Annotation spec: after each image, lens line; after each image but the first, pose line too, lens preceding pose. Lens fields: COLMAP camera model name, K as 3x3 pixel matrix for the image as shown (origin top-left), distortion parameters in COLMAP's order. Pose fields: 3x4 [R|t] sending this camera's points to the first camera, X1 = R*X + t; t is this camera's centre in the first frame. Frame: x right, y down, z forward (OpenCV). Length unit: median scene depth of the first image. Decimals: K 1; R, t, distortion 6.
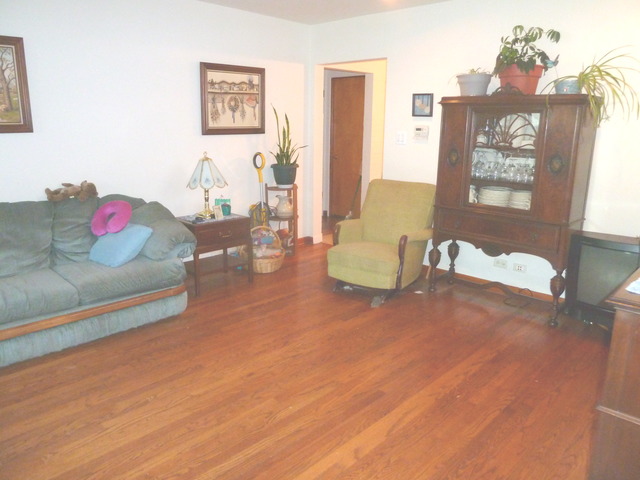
lens RADIAL K [[470.5, 0, 320.9], [0, 470.5, 239.7], [0, 0, 1]] dist [-0.037863, -0.001563]
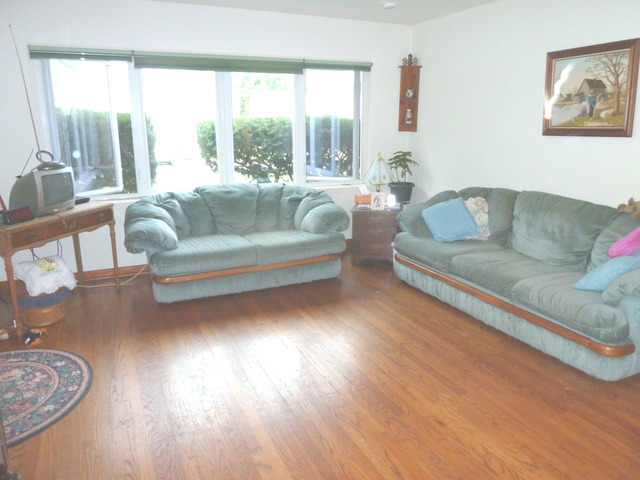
lens RADIAL K [[470.5, 0, 332.4], [0, 470.5, 239.4], [0, 0, 1]] dist [-0.037863, -0.001563]
pose [[-0.347385, 0.214364, -0.912892, 0.643430], [-0.210341, 0.930900, 0.298634, -0.245180], [0.913827, 0.295760, -0.278291, 0.985099]]
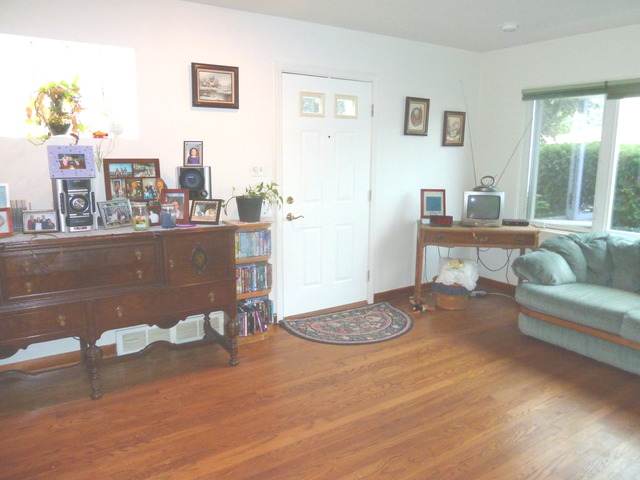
lens RADIAL K [[470.5, 0, 320.1], [0, 470.5, 237.3], [0, 0, 1]] dist [-0.037863, -0.001563]
pose [[-0.976036, -0.062312, 0.208498, -0.131256], [0.022236, 0.924554, 0.380403, -0.351588], [-0.216471, 0.375923, -0.901012, 1.480880]]
